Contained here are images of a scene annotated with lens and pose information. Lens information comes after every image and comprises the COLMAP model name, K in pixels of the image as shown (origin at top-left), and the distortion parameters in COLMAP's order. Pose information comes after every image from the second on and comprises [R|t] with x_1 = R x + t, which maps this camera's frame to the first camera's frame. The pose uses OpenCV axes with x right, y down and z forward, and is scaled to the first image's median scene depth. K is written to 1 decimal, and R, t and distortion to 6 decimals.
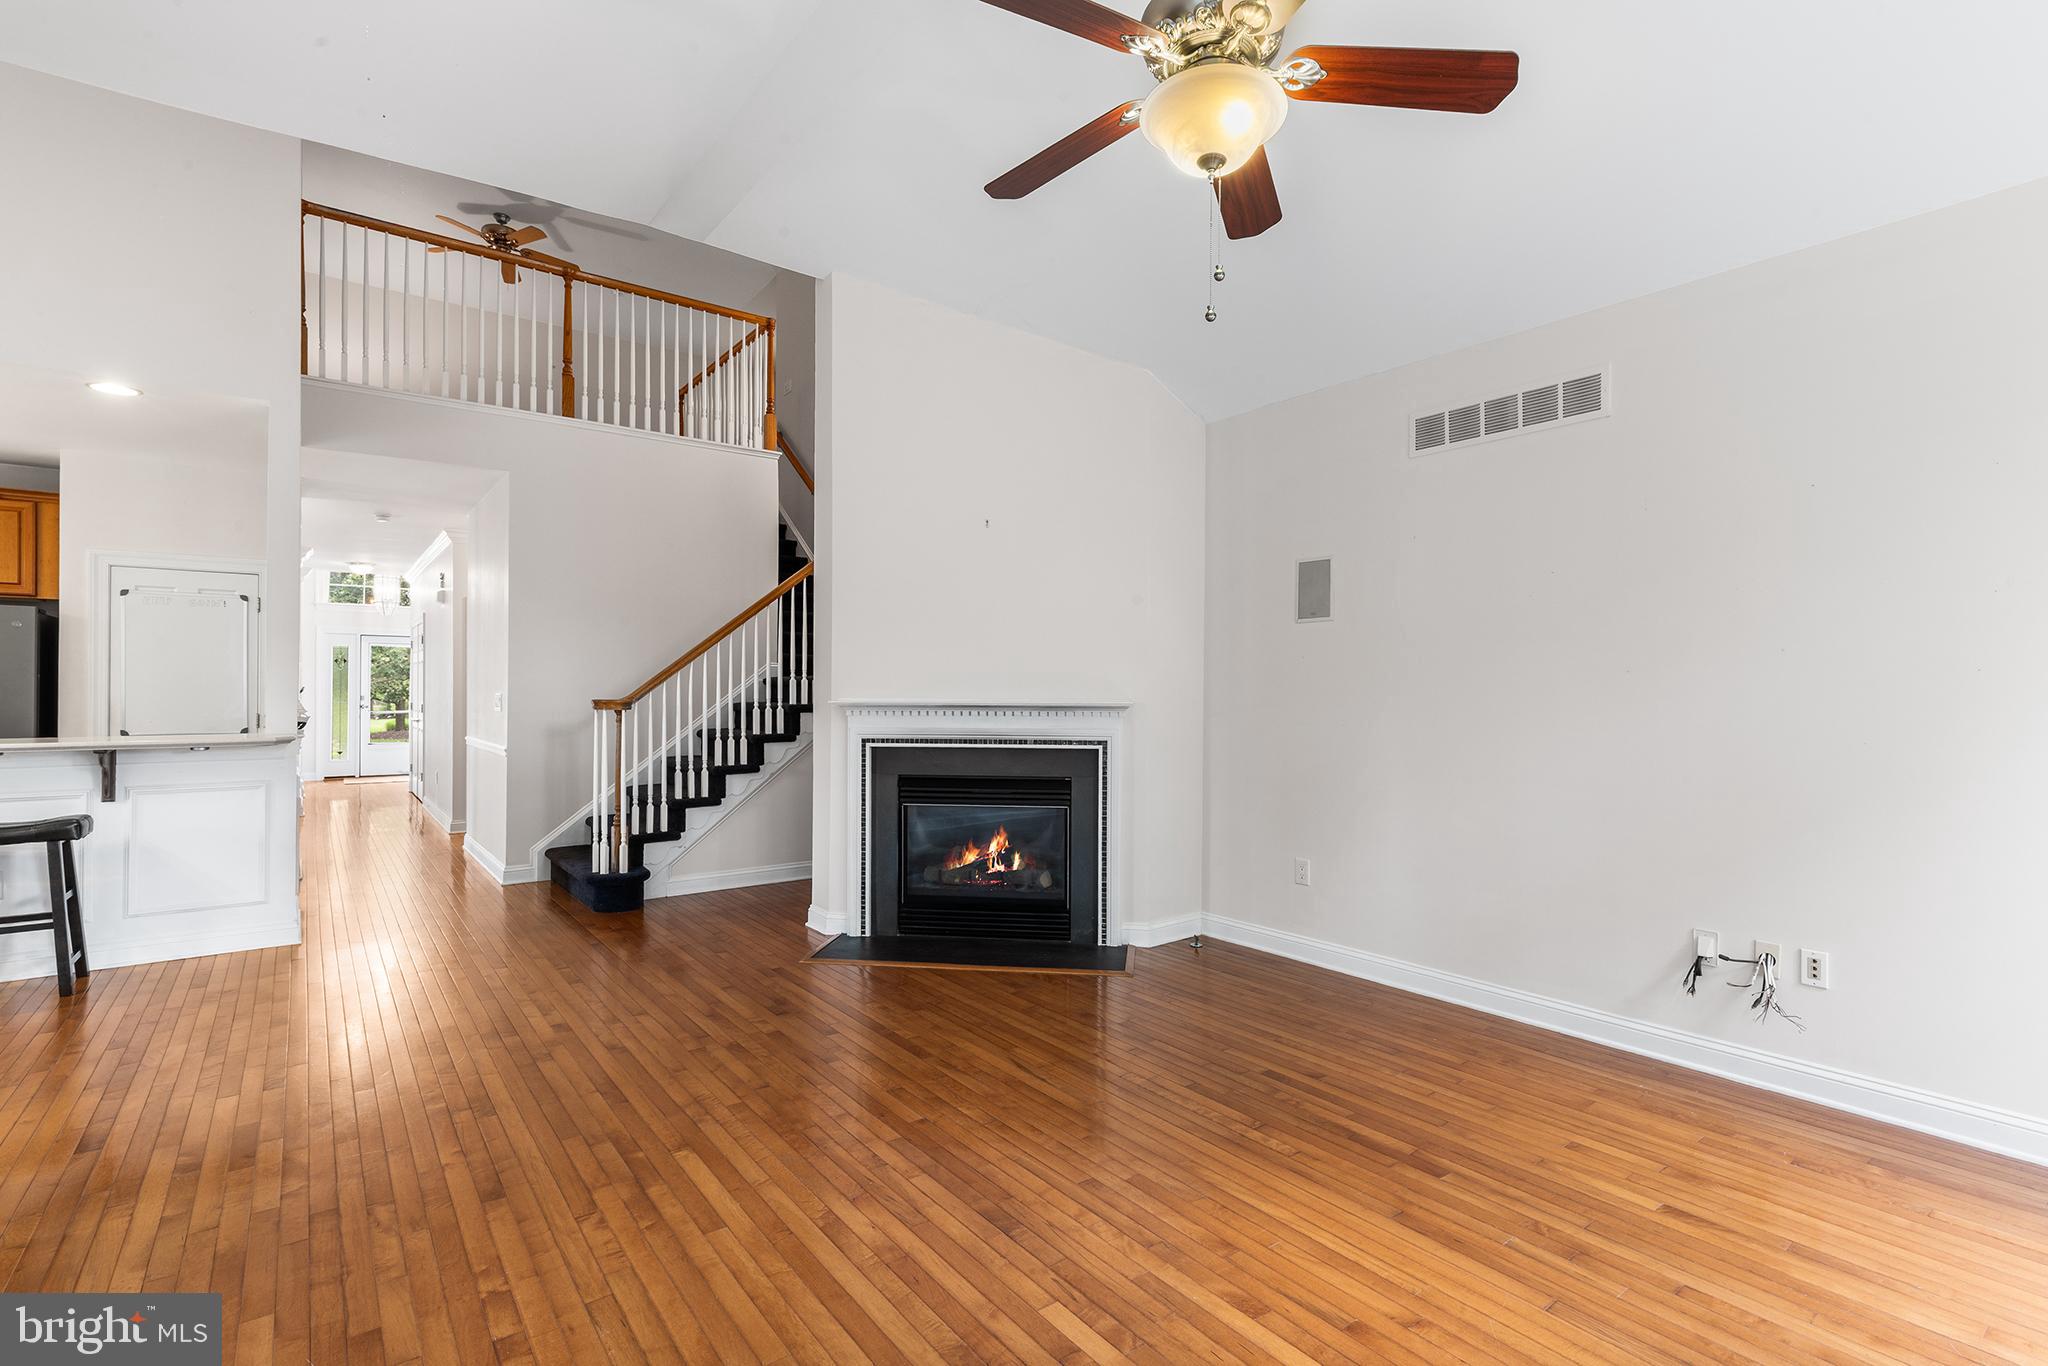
lens RADIAL K [[939.5, 0, 1024.0], [0, 939.5, 683.0], [0, 0, 1]] dist [0.001874, 0.000085]
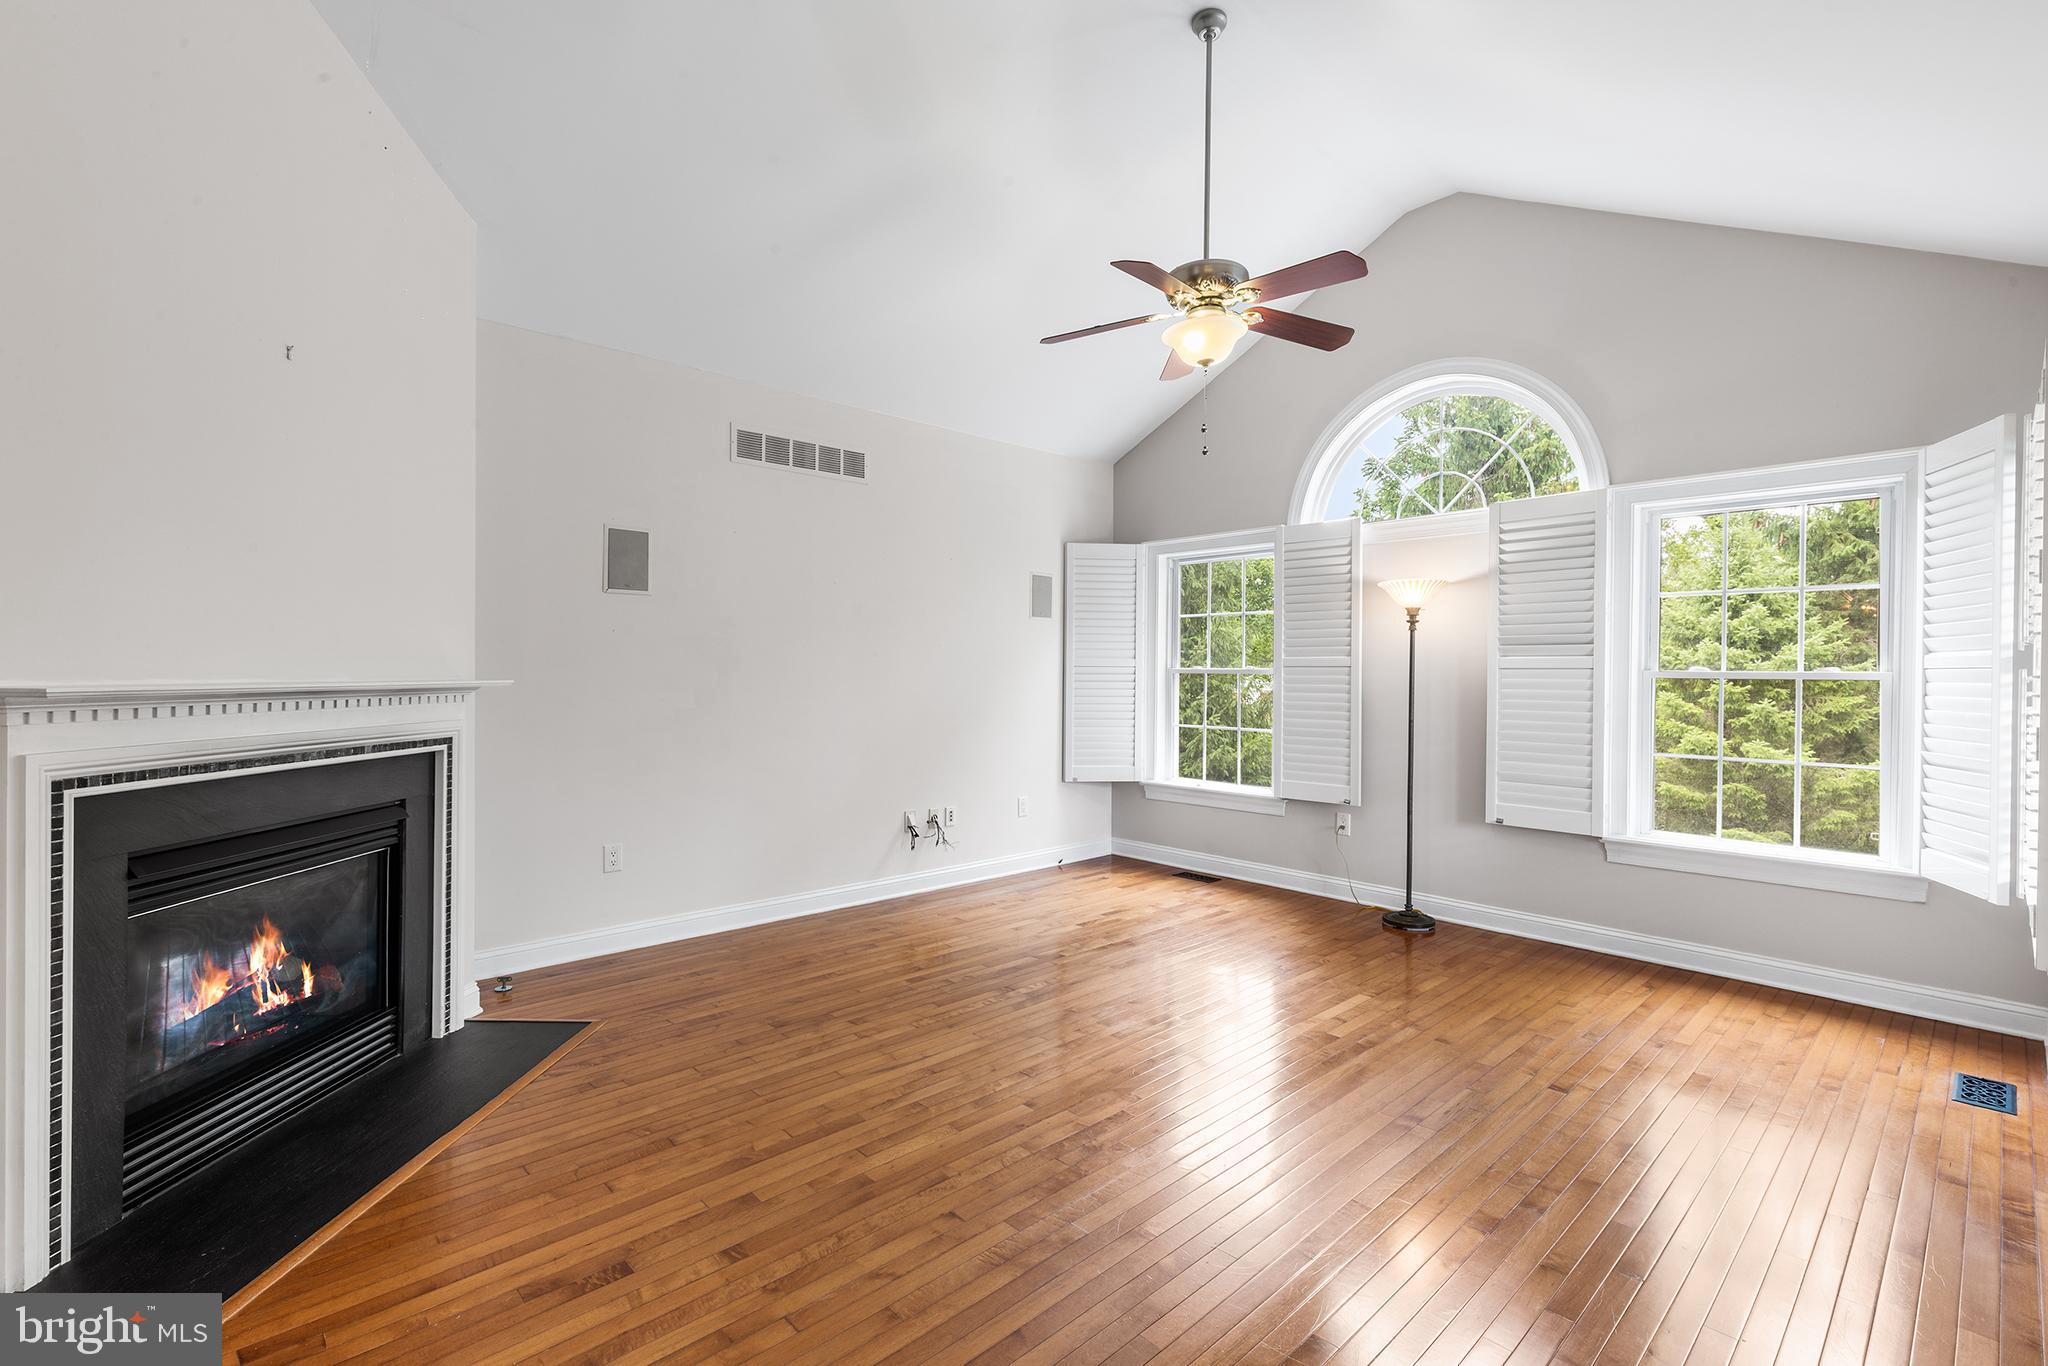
lens RADIAL K [[919.3, 0, 1024.8], [0, 919.3, 670.1], [0, 0, 1]] dist [0.001962, 0.000351]
pose [[-0.098192, -0.002260, 0.995165, -0.733081], [-0.016003, 0.999872, 0.000691, 0.005767], [-0.995039, -0.015858, -0.098216, 0.758926]]
